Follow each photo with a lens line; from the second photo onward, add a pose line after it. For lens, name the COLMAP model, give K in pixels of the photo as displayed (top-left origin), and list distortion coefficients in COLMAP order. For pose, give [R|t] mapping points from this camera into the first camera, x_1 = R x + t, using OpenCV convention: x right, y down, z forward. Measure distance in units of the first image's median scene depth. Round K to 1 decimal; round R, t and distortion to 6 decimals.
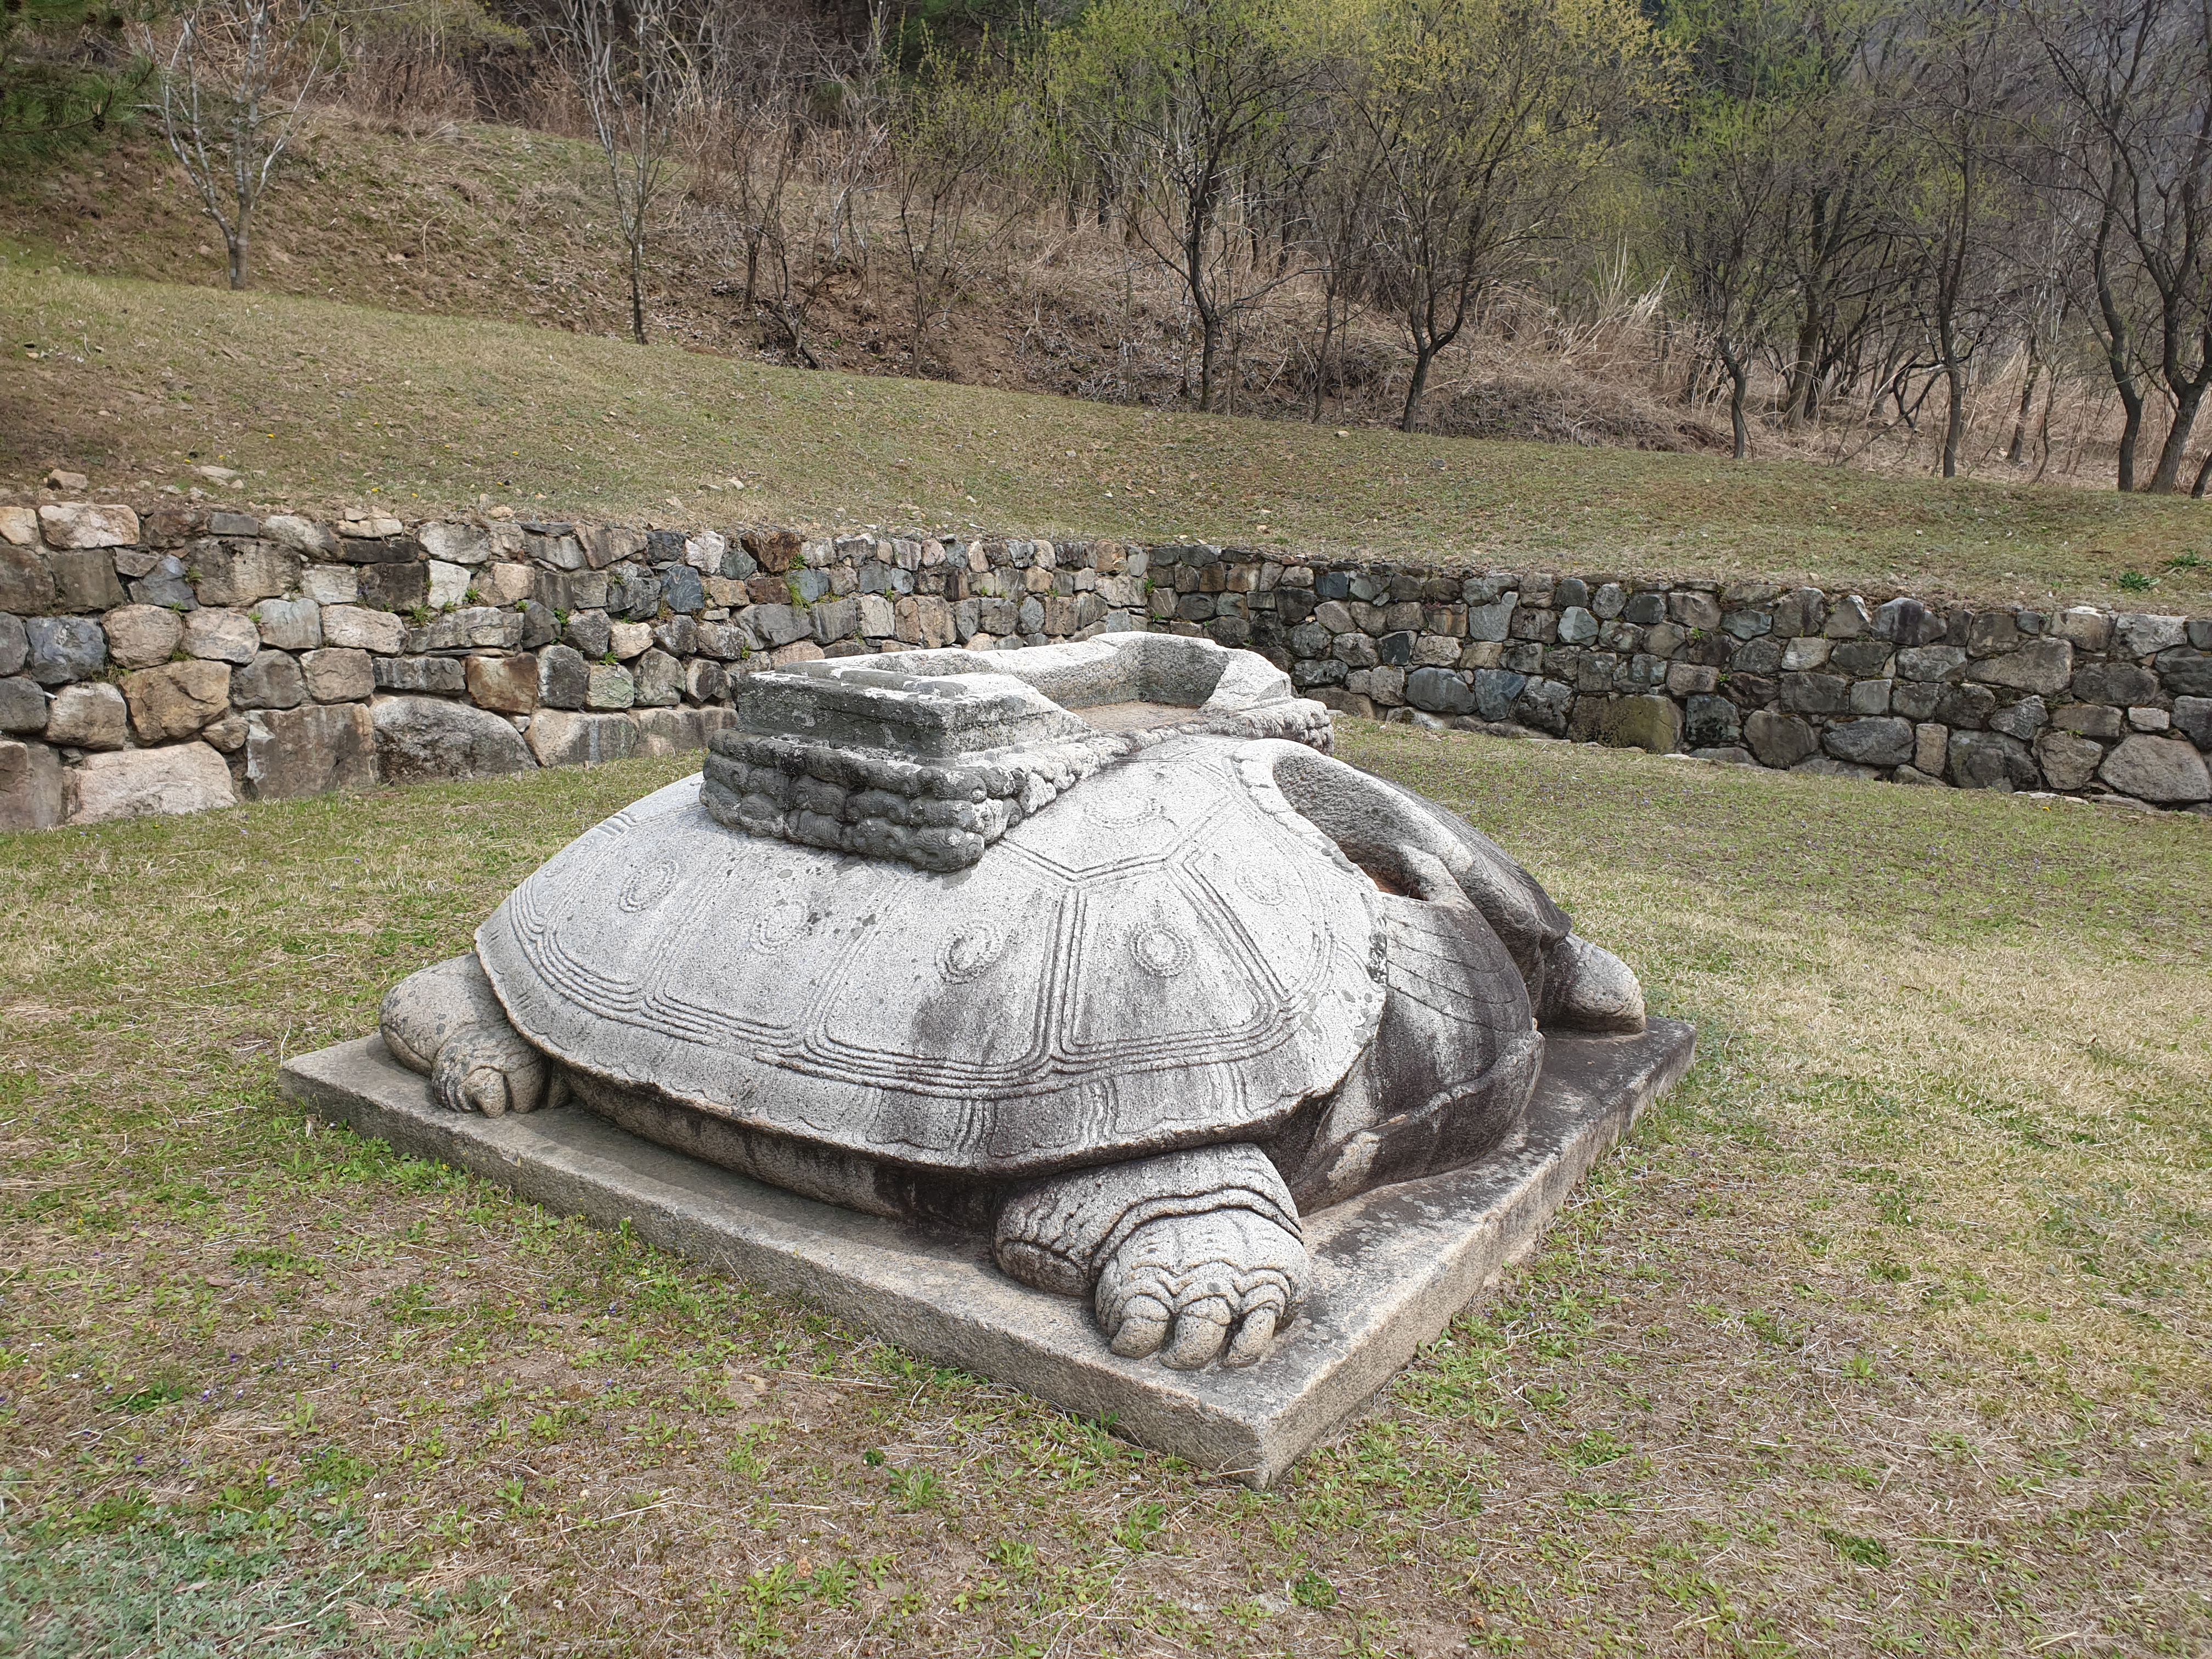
lens RADIAL K [[1711.0, 0, 1119.5], [0, 1711.0, 764.5], [0, 0, 1]] dist [0.029403, -0.017469]
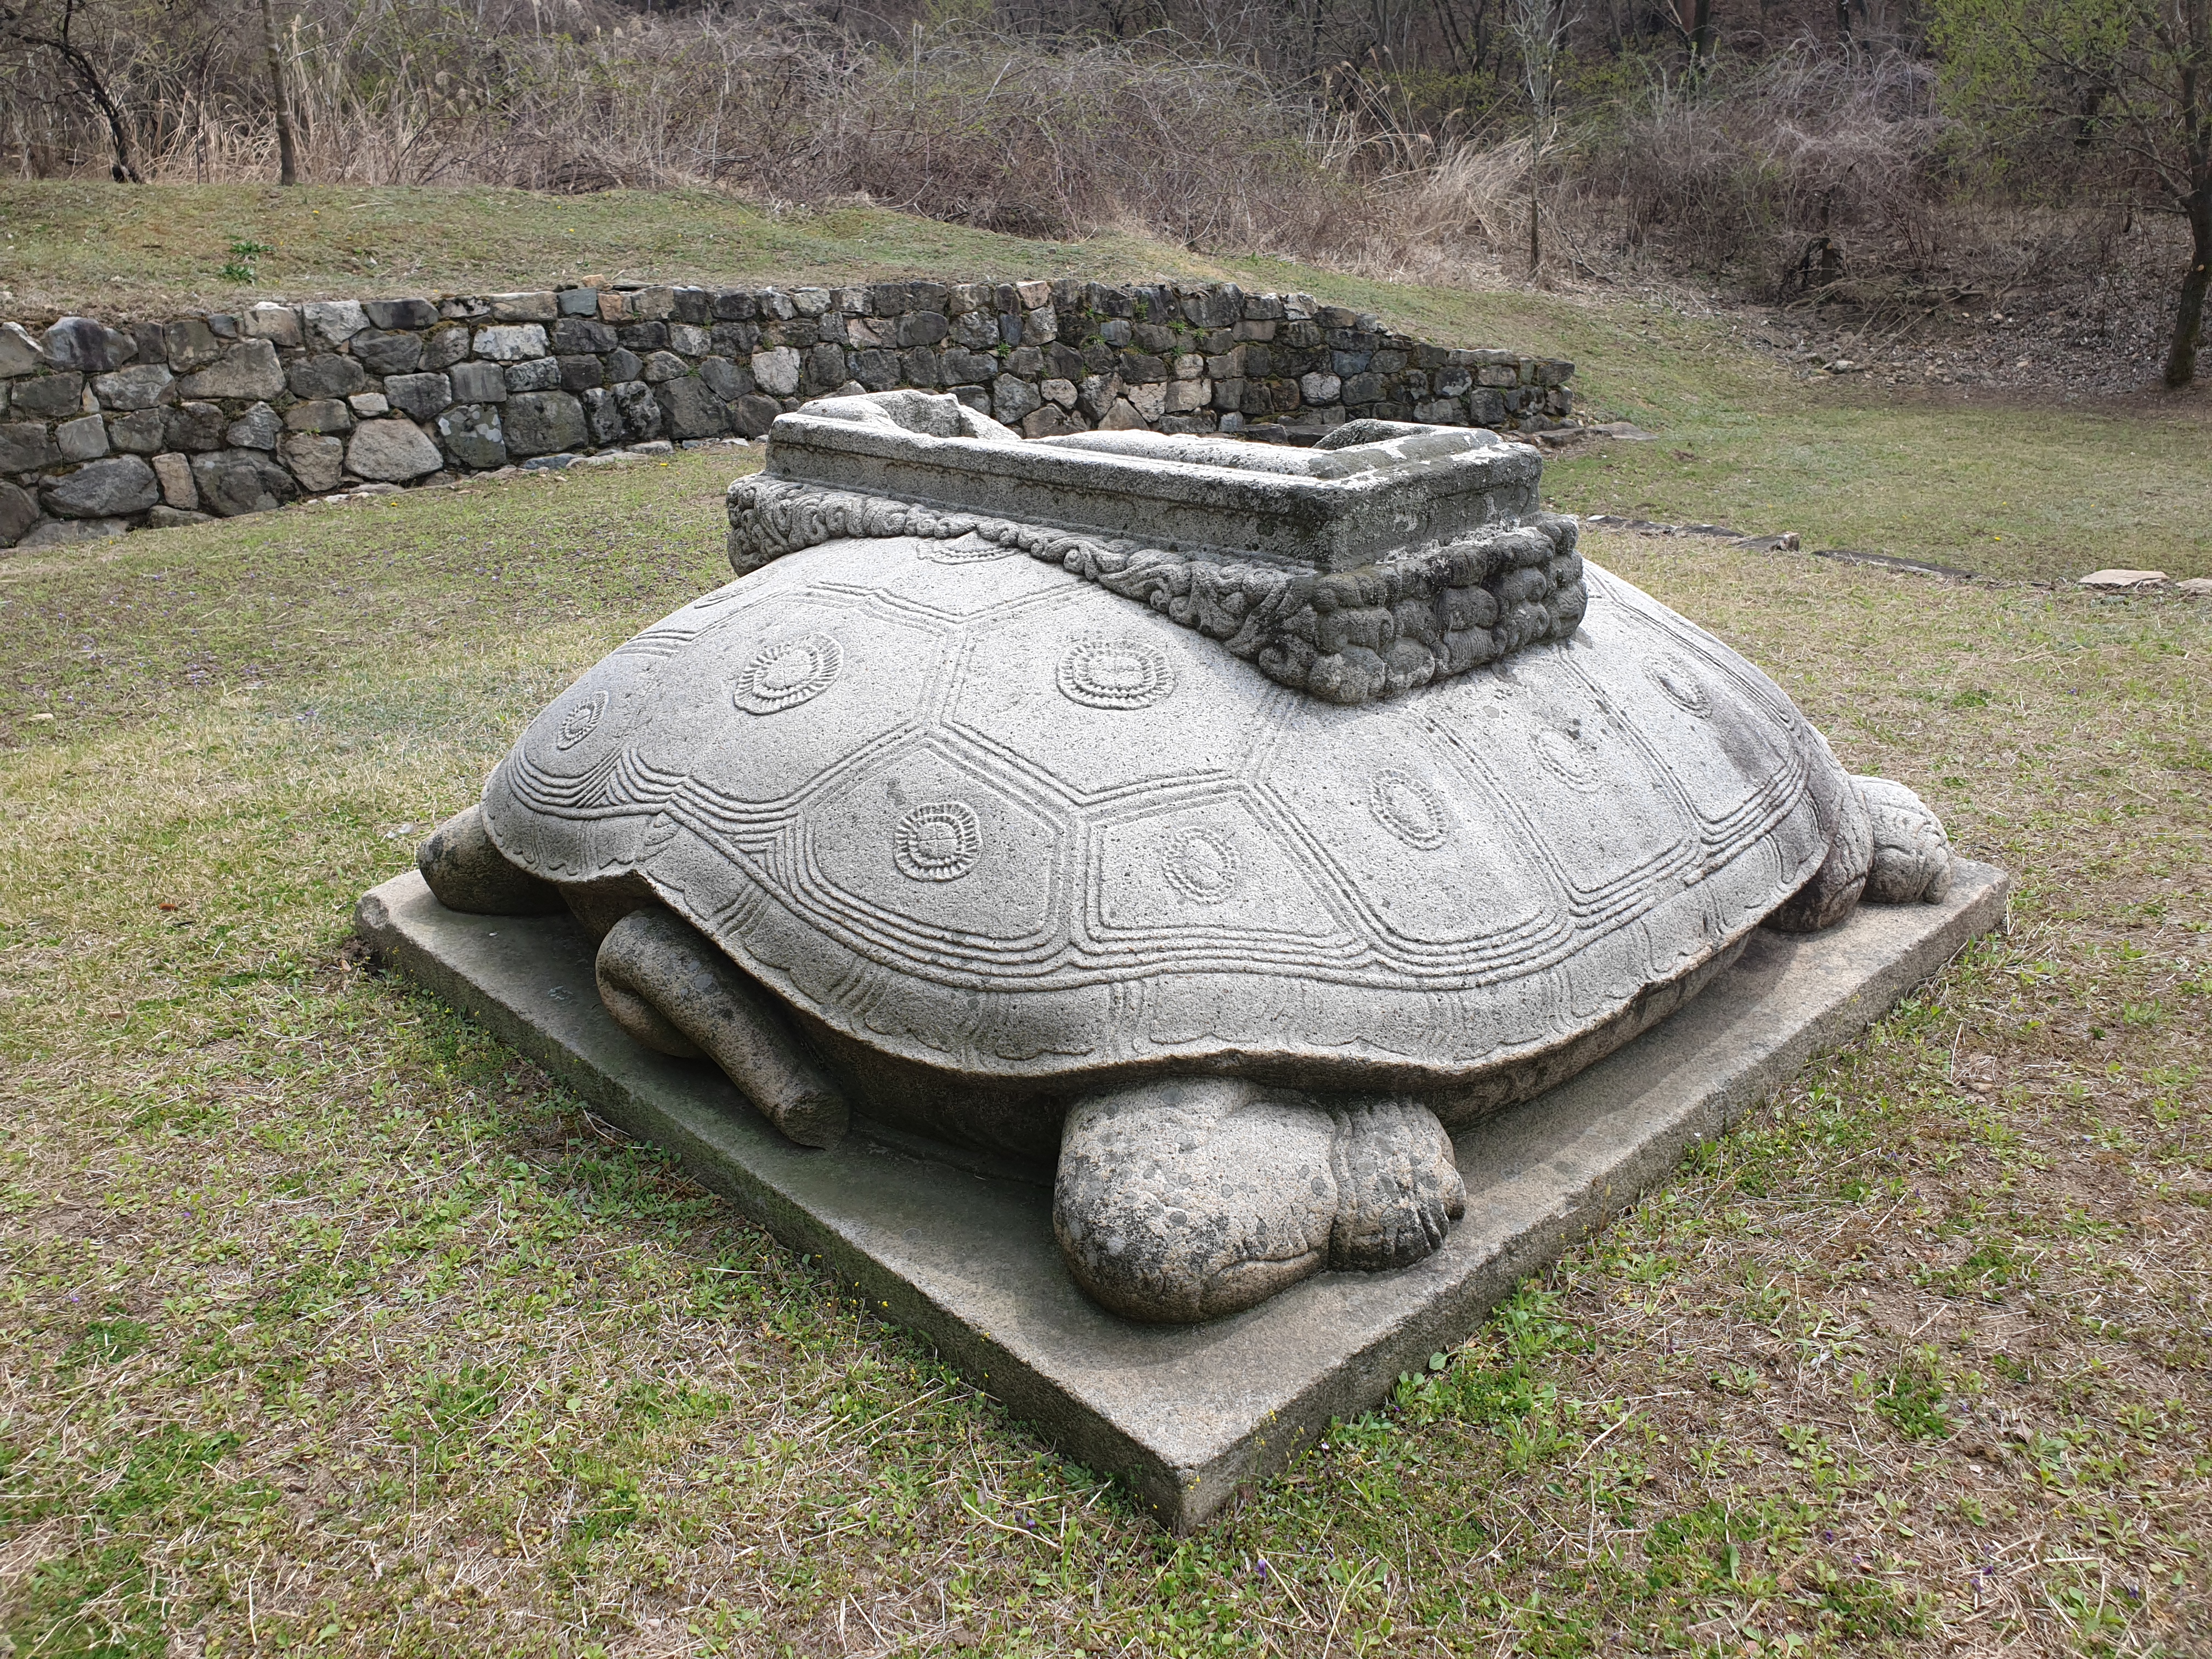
lens RADIAL K [[1711.0, 0, 1106.3], [0, 1711.0, 780.1], [0, 0, 1]] dist [0.029403, -0.017469]
pose [[0.260872, -0.367650, 0.892625, -0.386590], [0.203899, 0.924766, 0.321298, -0.079153], [-0.943595, 0.098188, 0.316209, 0.373651]]
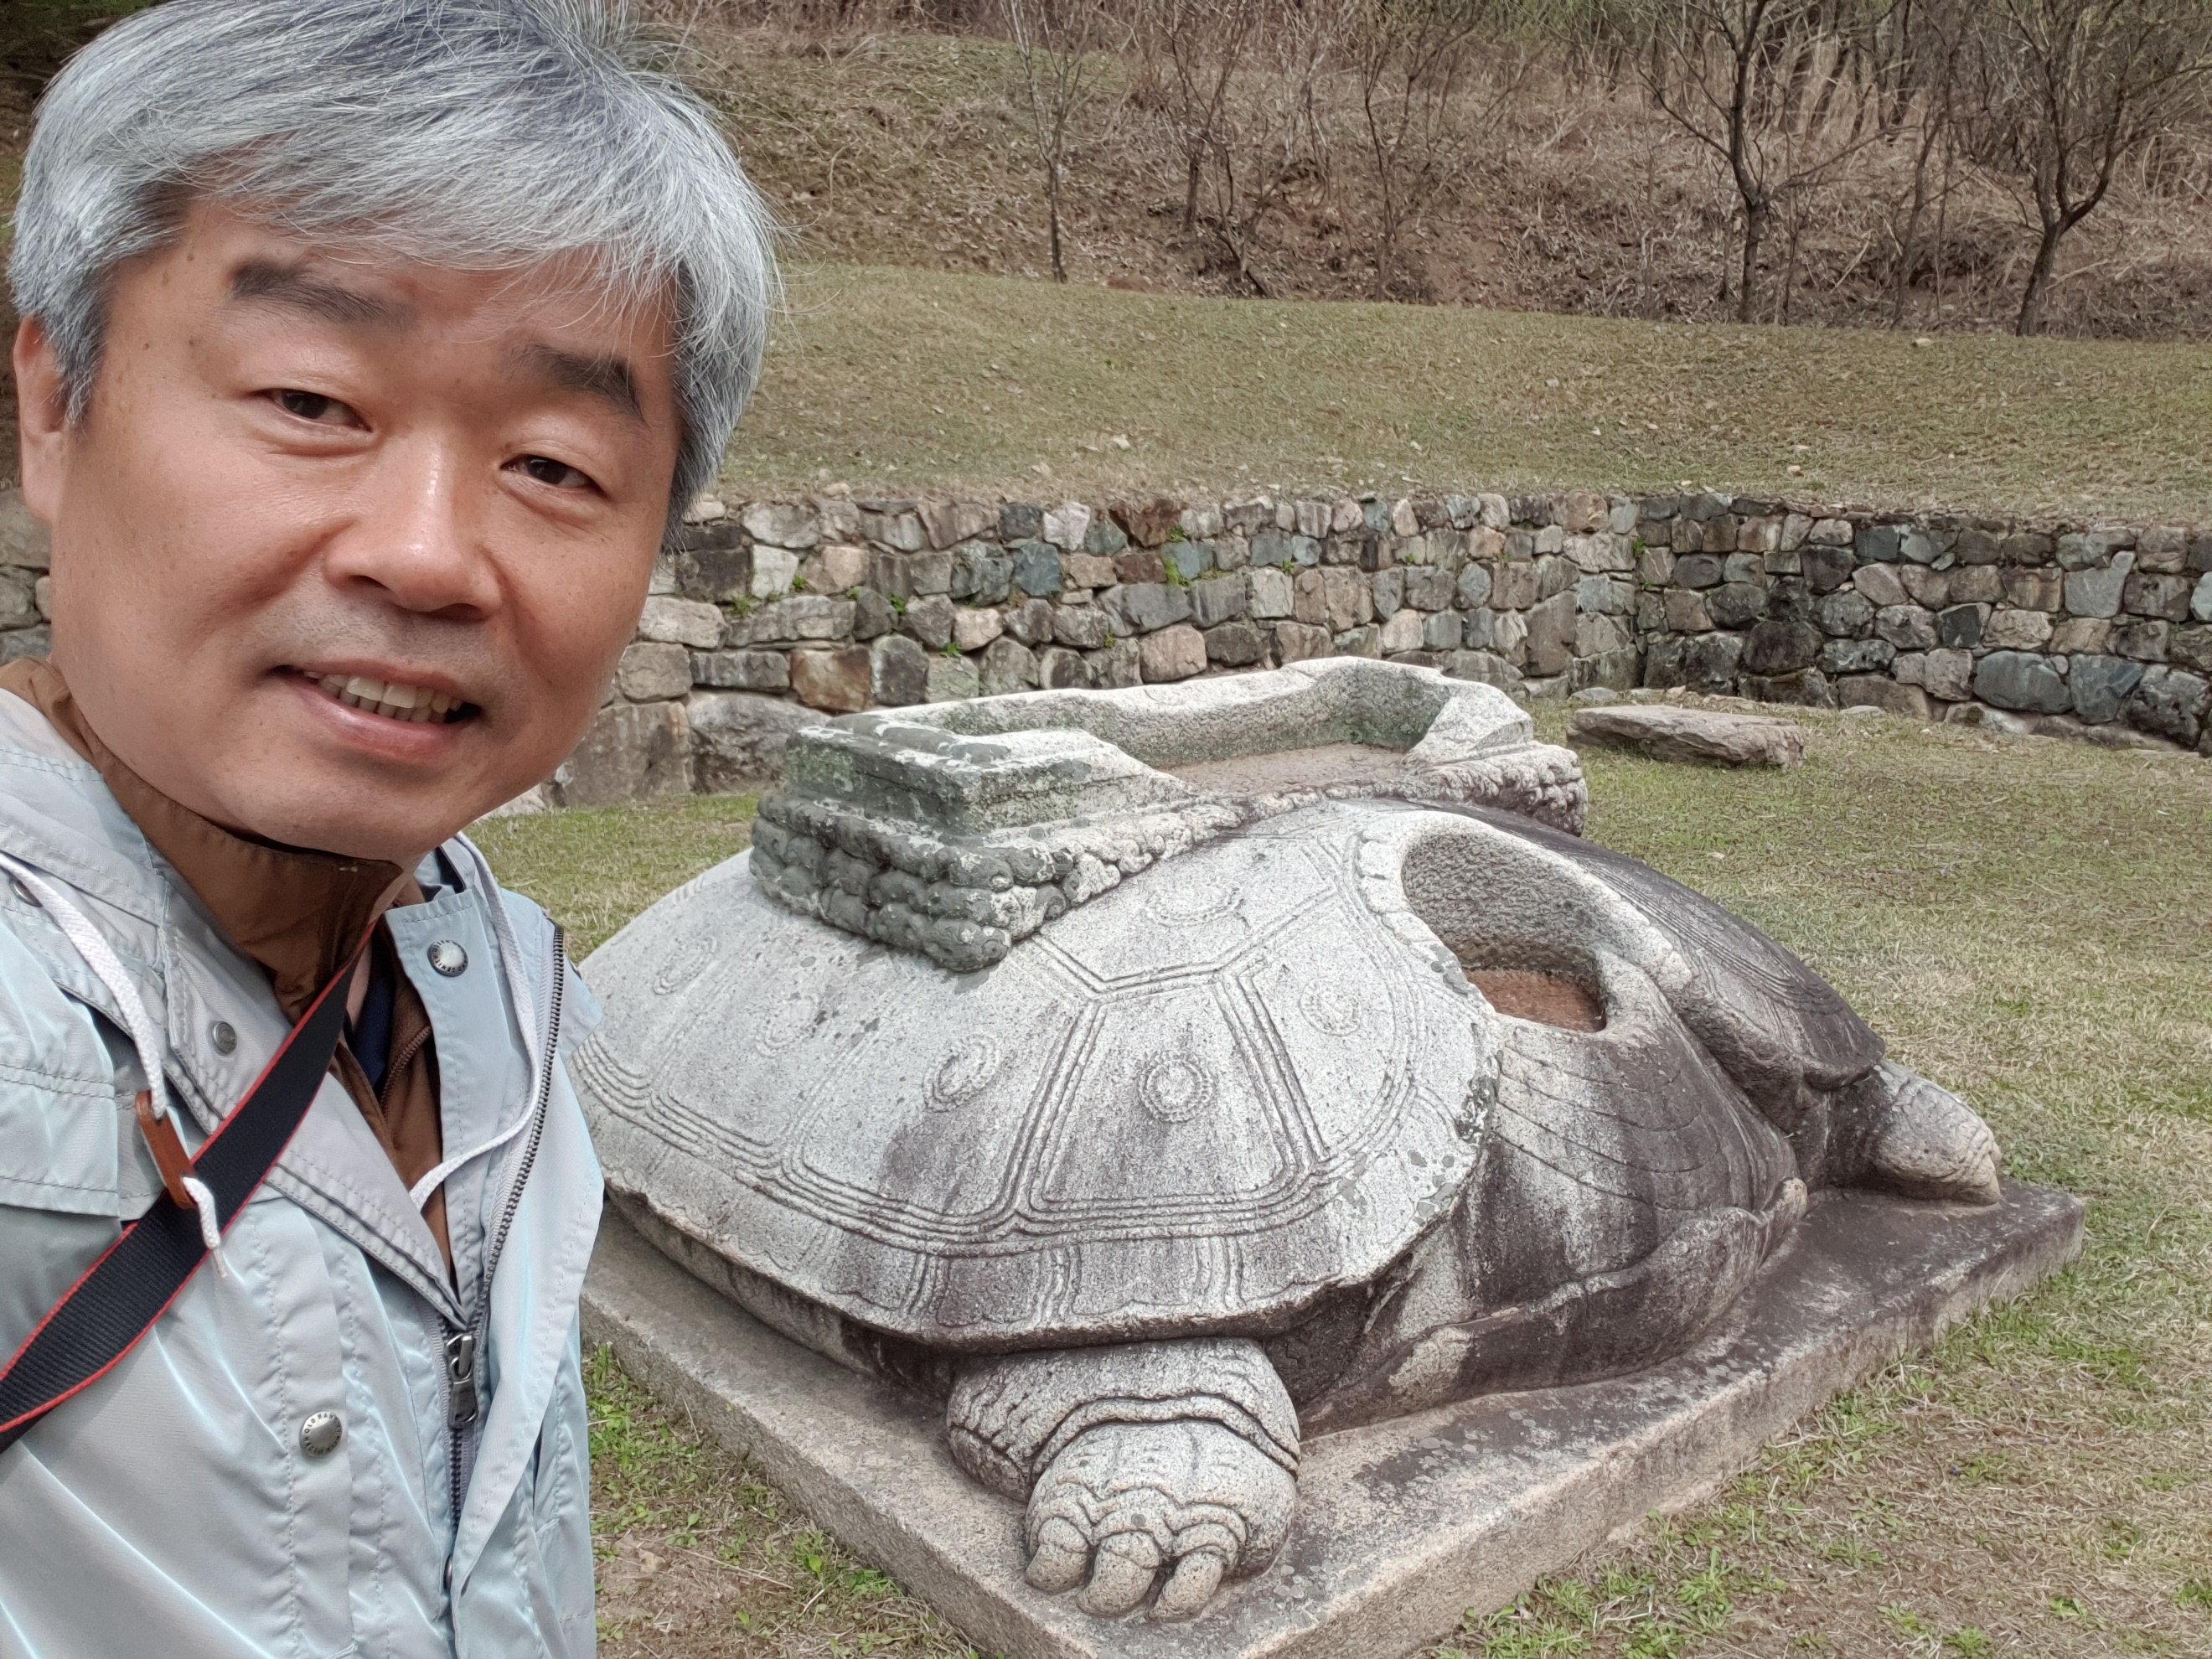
lens RADIAL K [[2007.2, 0, 1090.8], [0, 2007.2, 810.1], [0, 0, 1]] dist [0.029156, 0.000000]
pose [[0.955519, 0.025252, -0.293846, 0.097223], [-0.015249, 0.999225, 0.036284, -0.021227], [0.294534, -0.030189, 0.955164, 0.028505]]
